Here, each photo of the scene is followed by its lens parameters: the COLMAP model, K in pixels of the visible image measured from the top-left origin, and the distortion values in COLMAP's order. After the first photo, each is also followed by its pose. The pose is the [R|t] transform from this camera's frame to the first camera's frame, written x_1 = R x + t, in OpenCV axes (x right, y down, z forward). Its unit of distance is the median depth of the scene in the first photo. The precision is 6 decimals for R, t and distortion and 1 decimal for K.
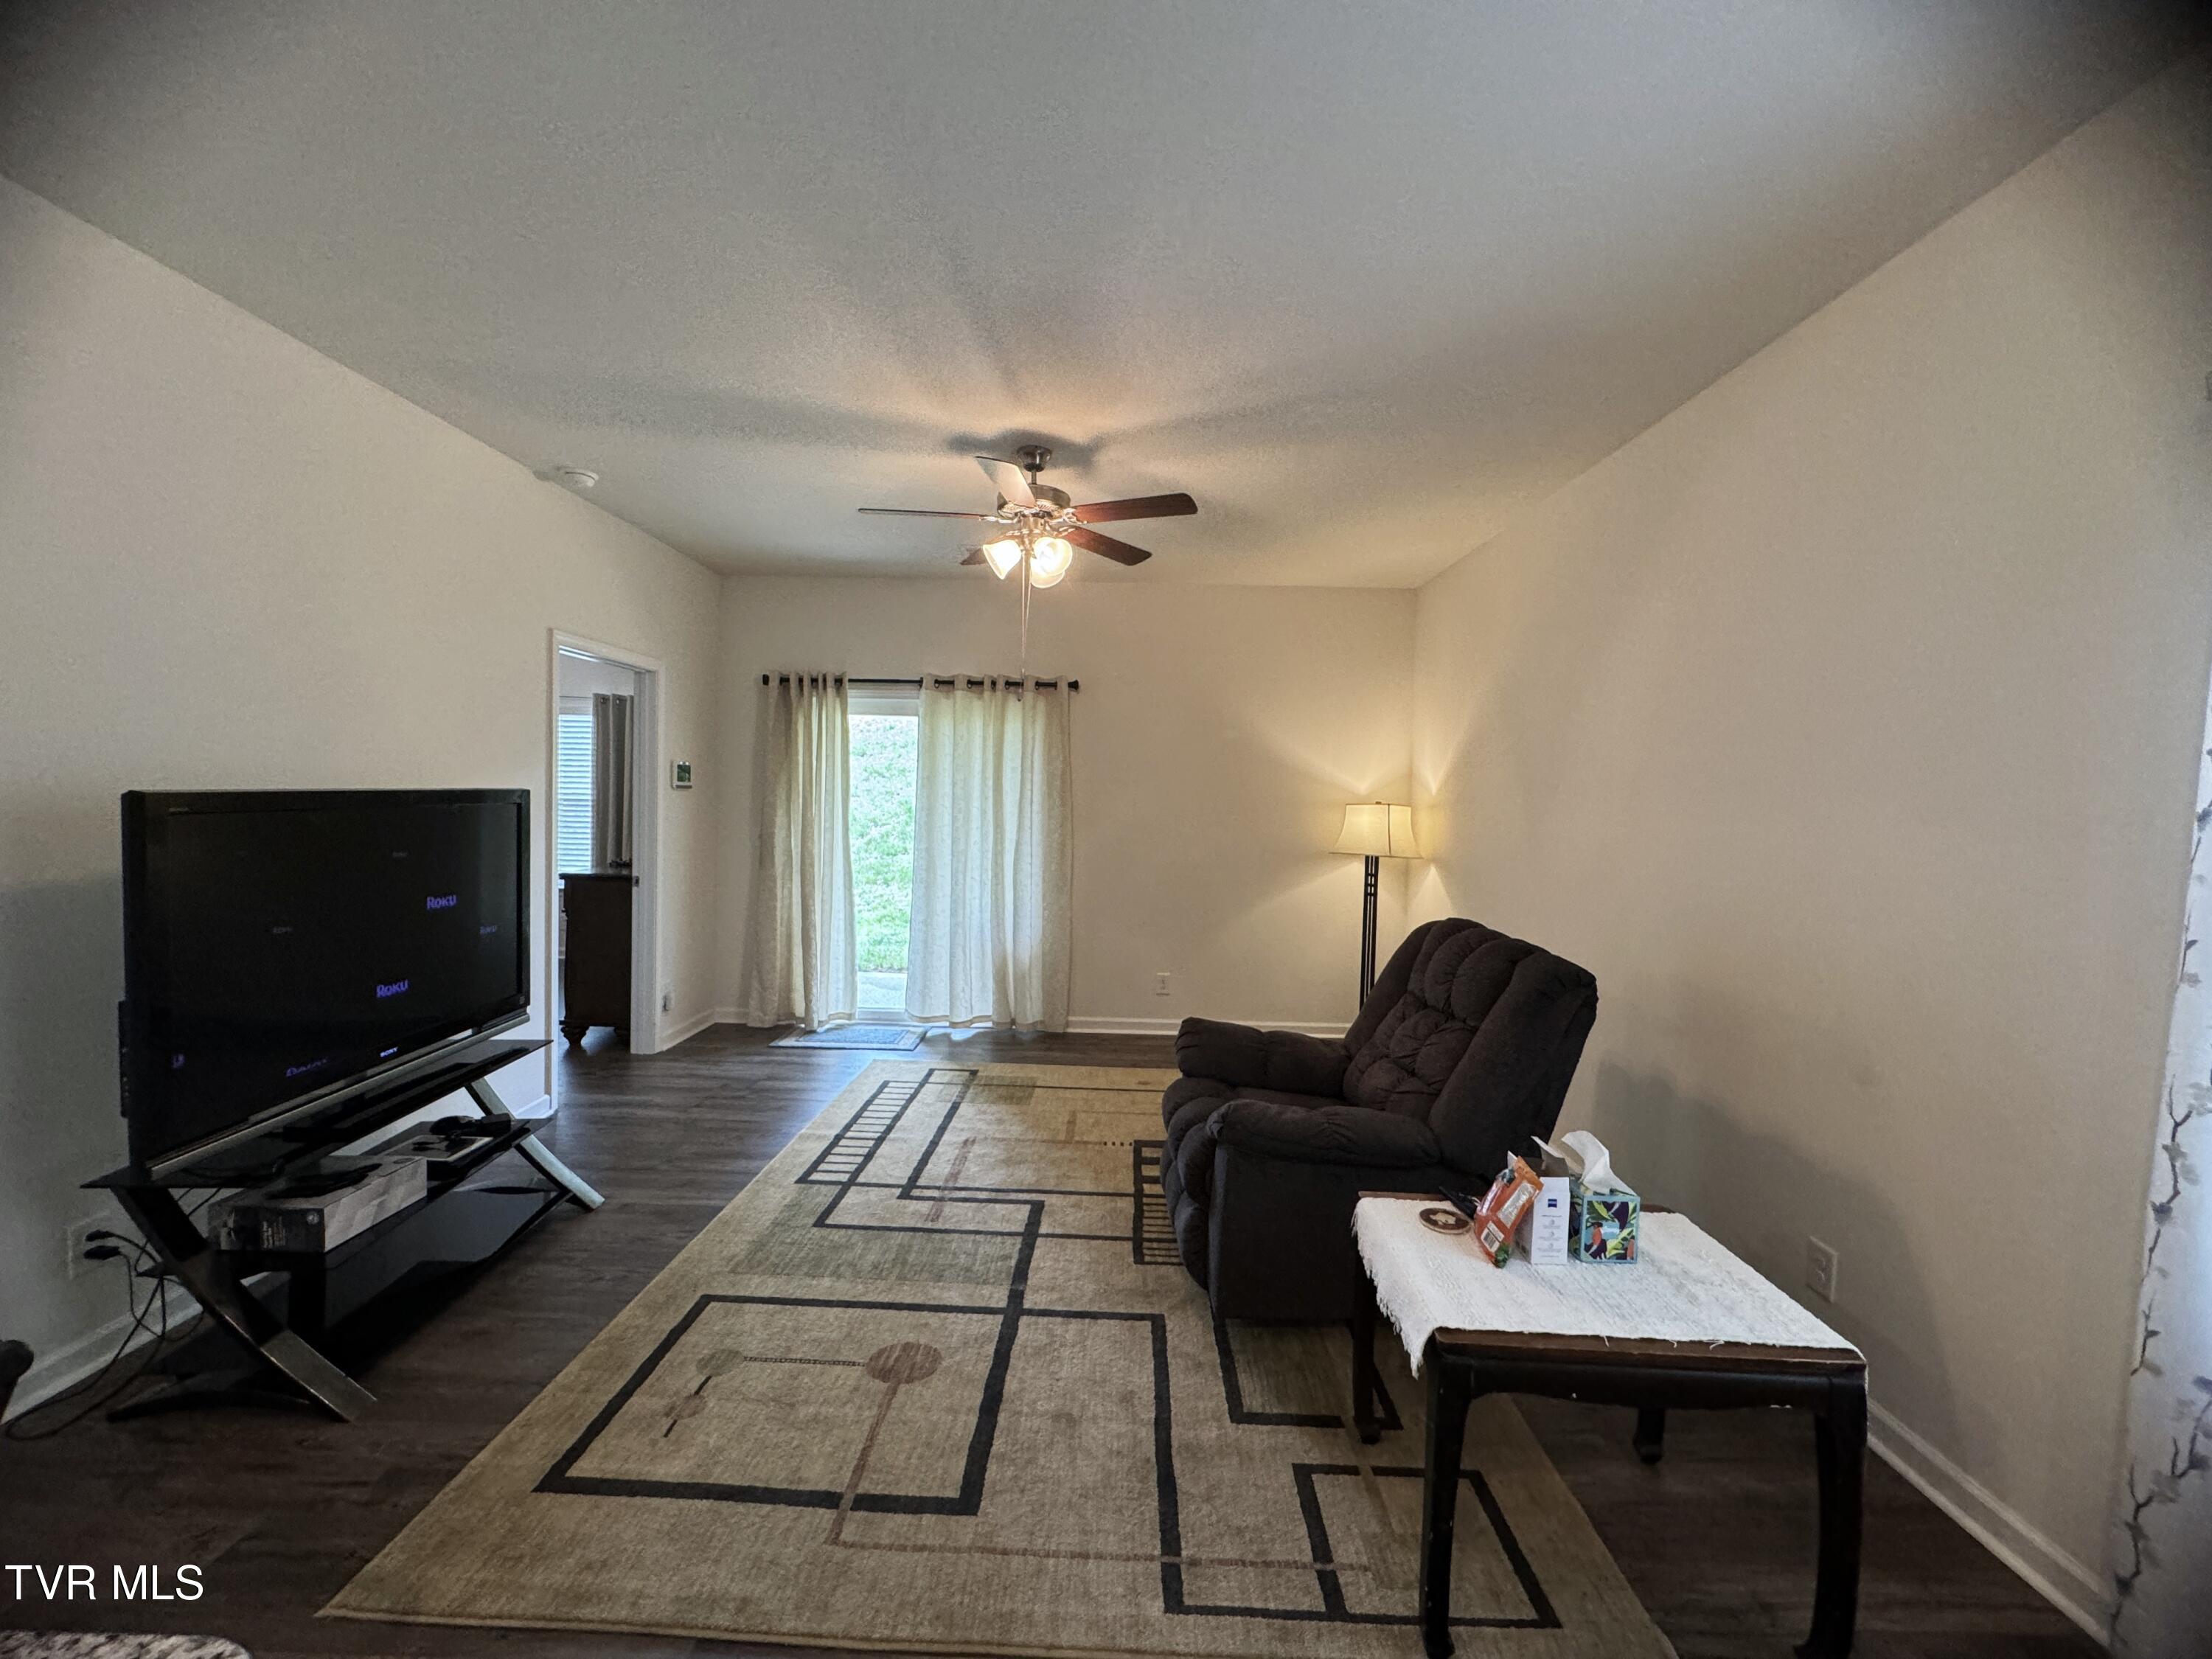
lens RADIAL K [[892.9, 0, 1106.0], [0, 892.9, 829.5], [0, 0, 1]] dist [-0.001263, 0.000124]
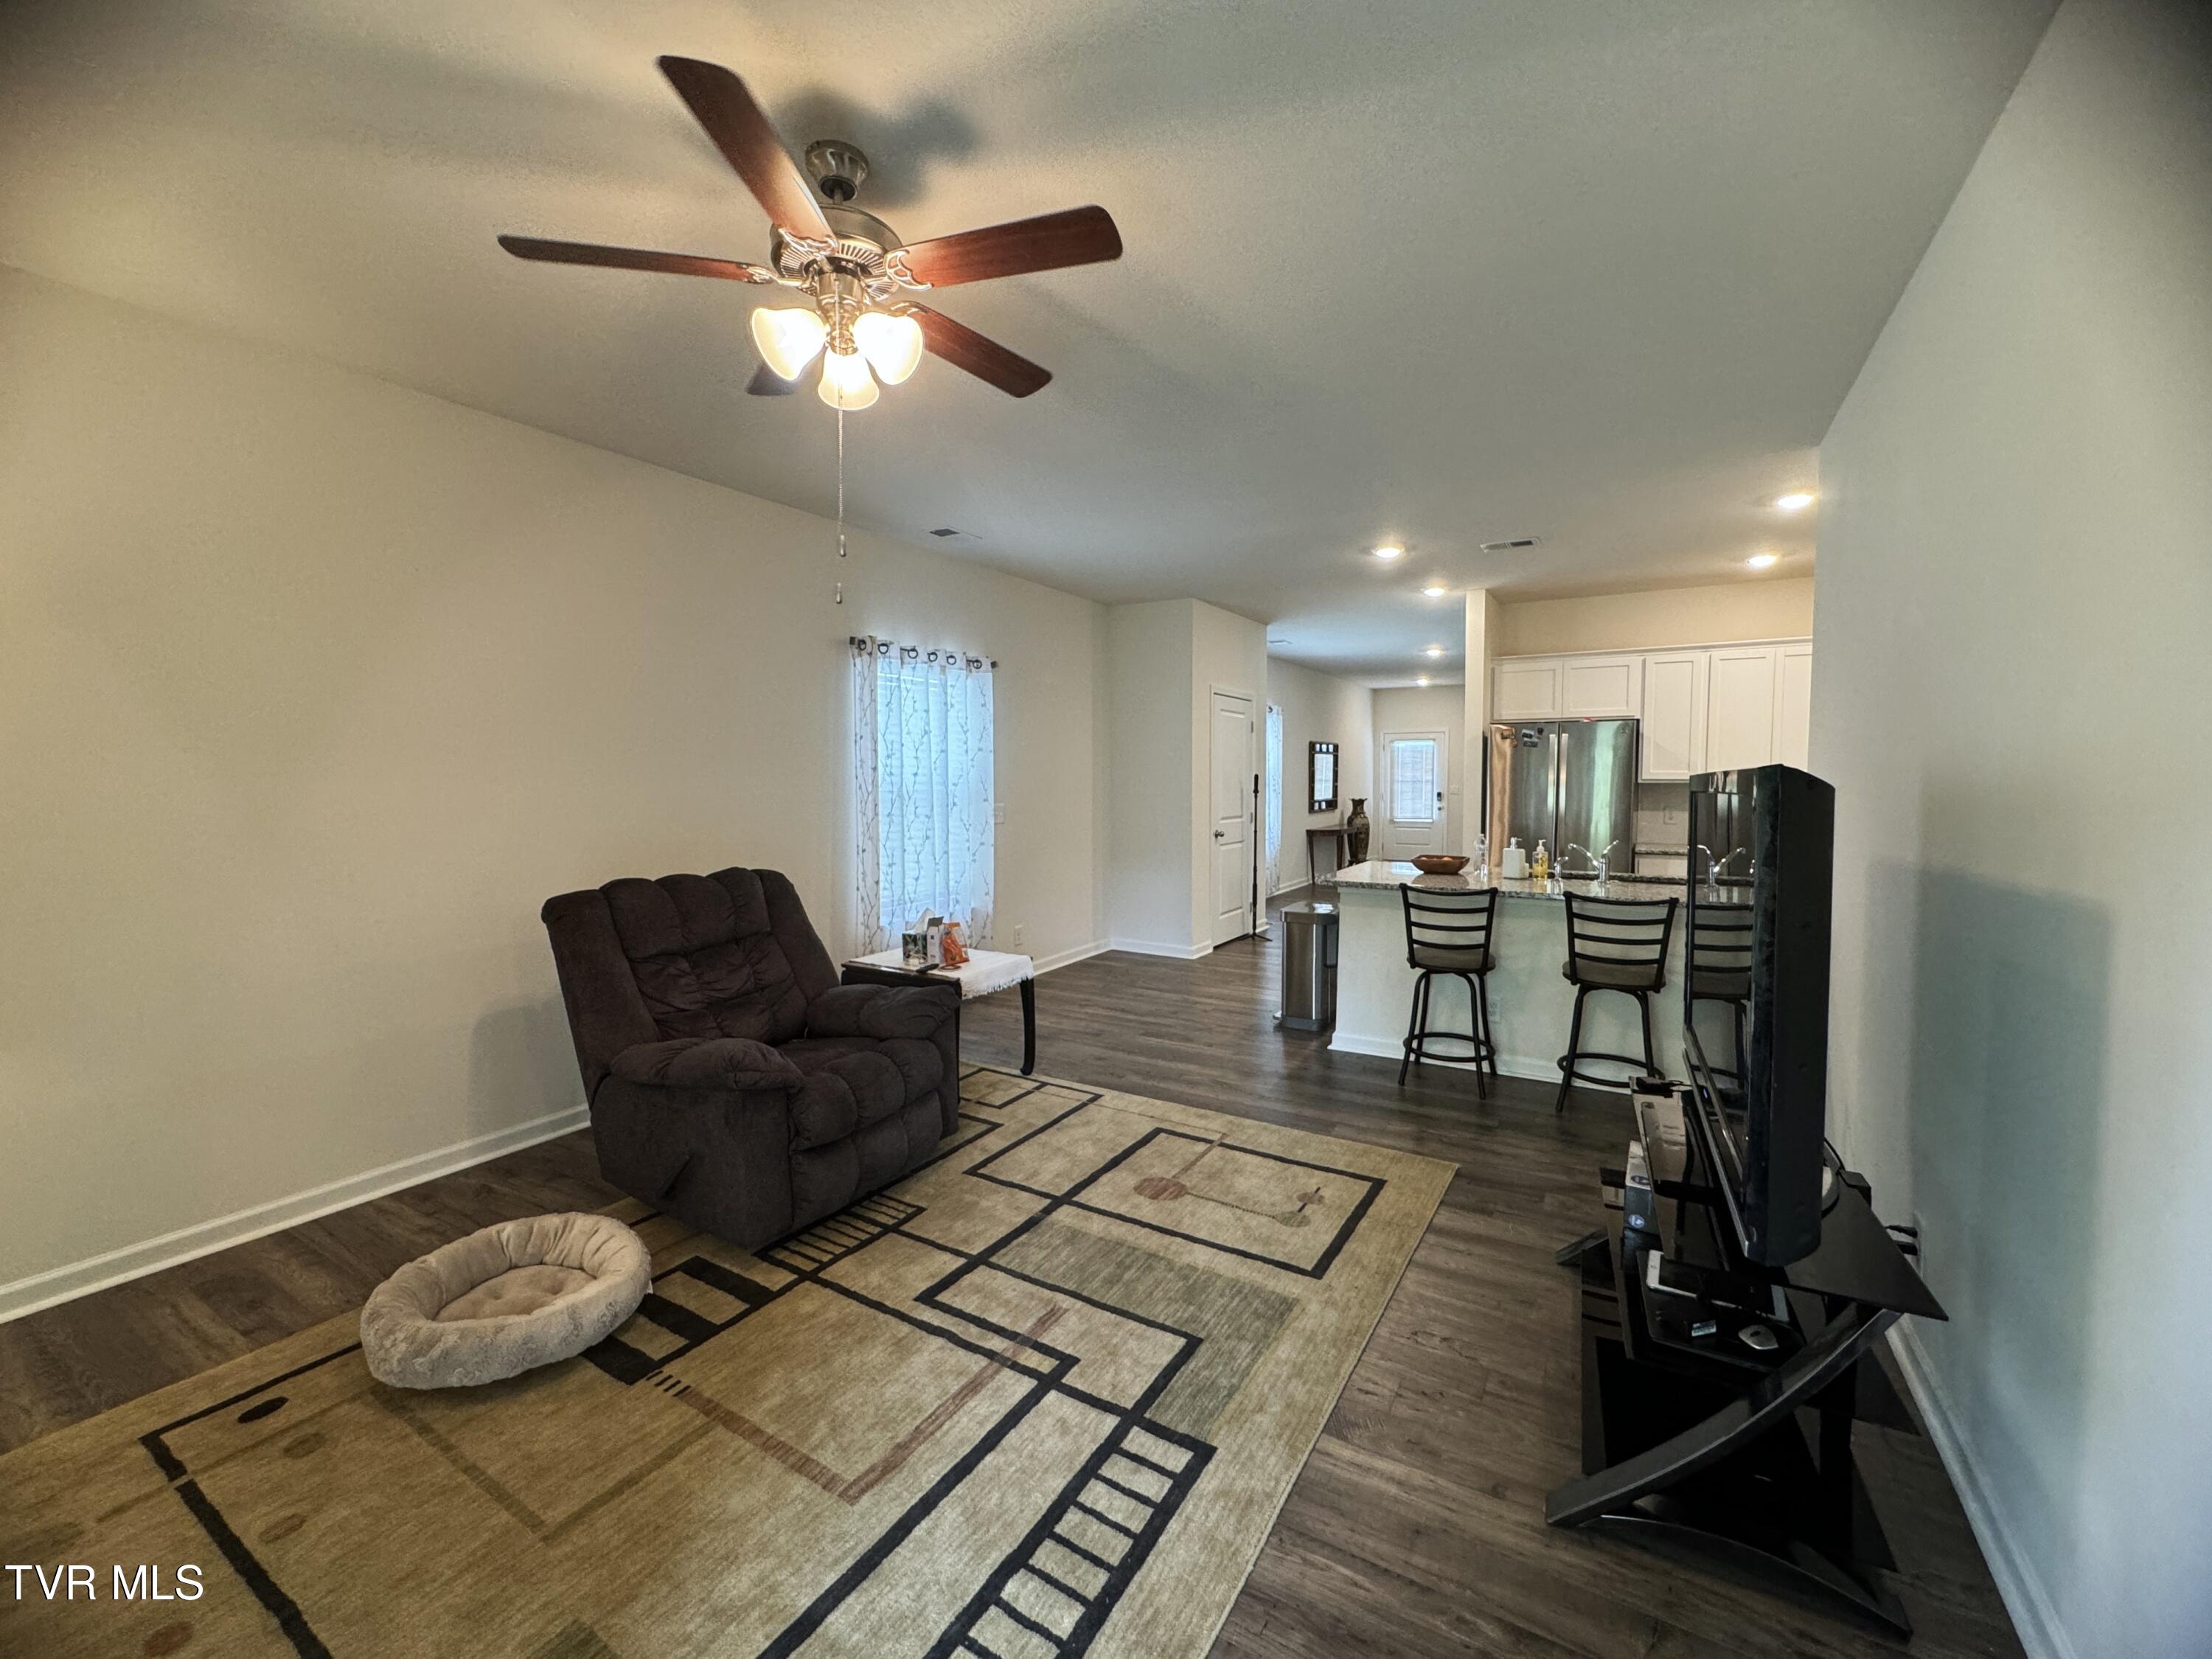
lens RADIAL K [[892.9, 0, 1106.0], [0, 892.9, 829.5], [0, 0, 1]] dist [-0.001263, 0.000124]
pose [[-0.867356, -0.051752, 0.494990, -0.560616], [-0.000486, 0.994666, 0.103143, -0.059060], [-0.497688, 0.089221, -0.862755, 1.522419]]
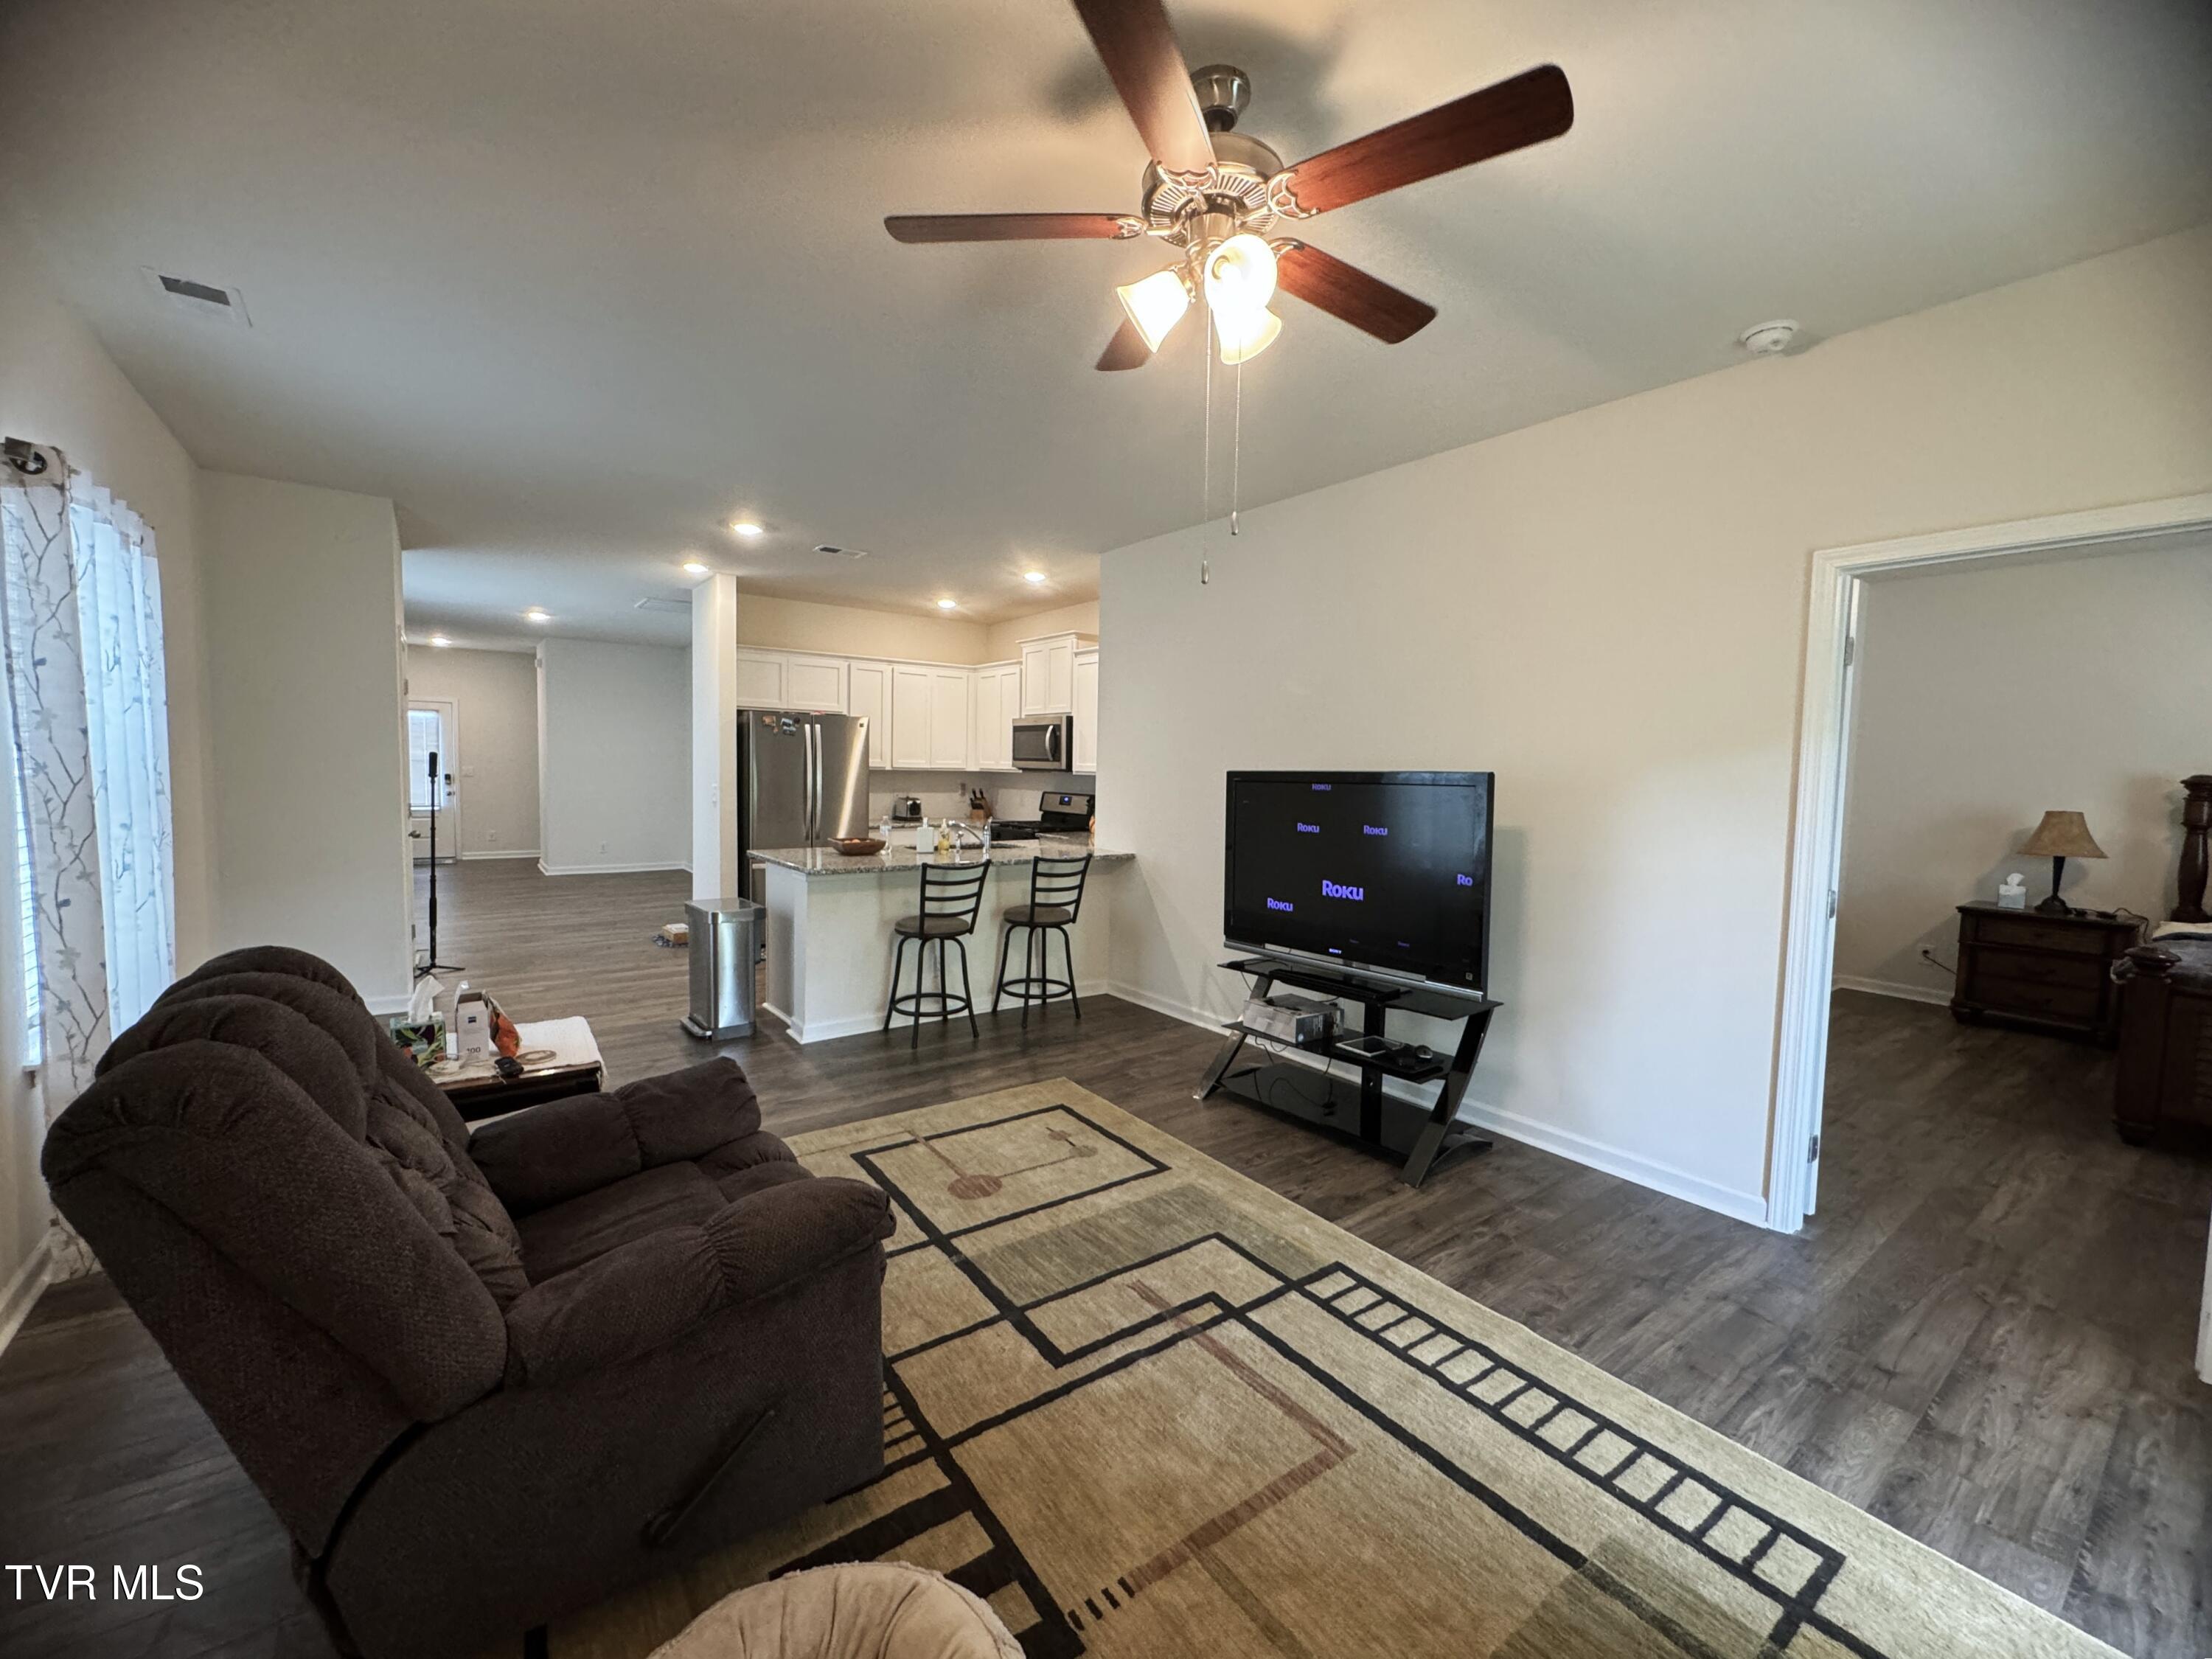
lens RADIAL K [[892.9, 0, 1106.0], [0, 892.9, 829.5], [0, 0, 1]] dist [-0.001263, 0.000124]
pose [[-0.795575, 0.001973, -0.605852, 0.298566], [-0.061604, 0.994548, 0.084134, -0.038814], [0.602715, 0.104258, -0.791116, 1.488945]]
